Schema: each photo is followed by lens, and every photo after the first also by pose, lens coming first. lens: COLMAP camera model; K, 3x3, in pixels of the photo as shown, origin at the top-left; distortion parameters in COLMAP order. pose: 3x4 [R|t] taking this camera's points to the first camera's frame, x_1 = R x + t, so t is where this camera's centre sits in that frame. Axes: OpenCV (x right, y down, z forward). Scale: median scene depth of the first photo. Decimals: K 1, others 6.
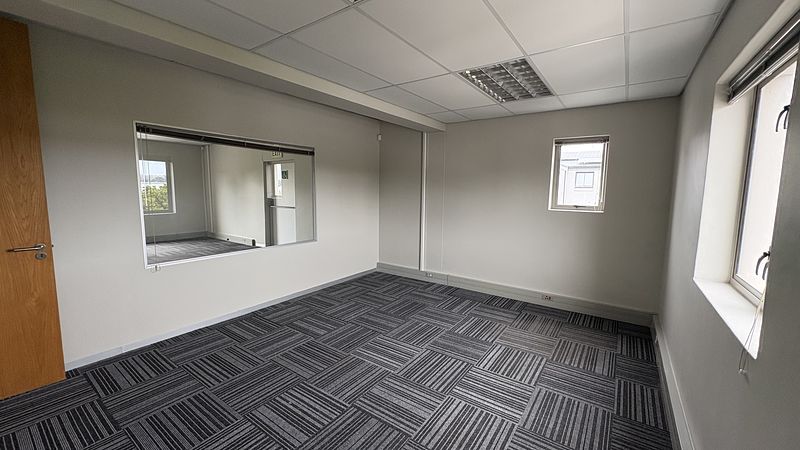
lens RADIAL K [[319.3, 0, 400.0], [0, 319.3, 225.0], [0, 0, 1]] dist [0.000083, 0.000075]
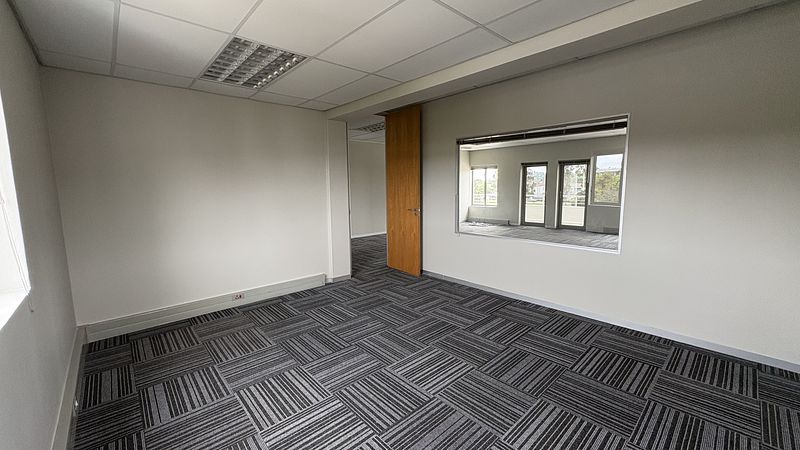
lens RADIAL K [[319.3, 0, 400.0], [0, 319.3, 225.0], [0, 0, 1]] dist [0.000083, 0.000075]
pose [[-0.215880, 0.111989, -0.969976, 0.740310], [-0.098049, 0.985893, 0.135649, -0.084191], [0.971484, 0.124389, -0.201855, 1.010003]]
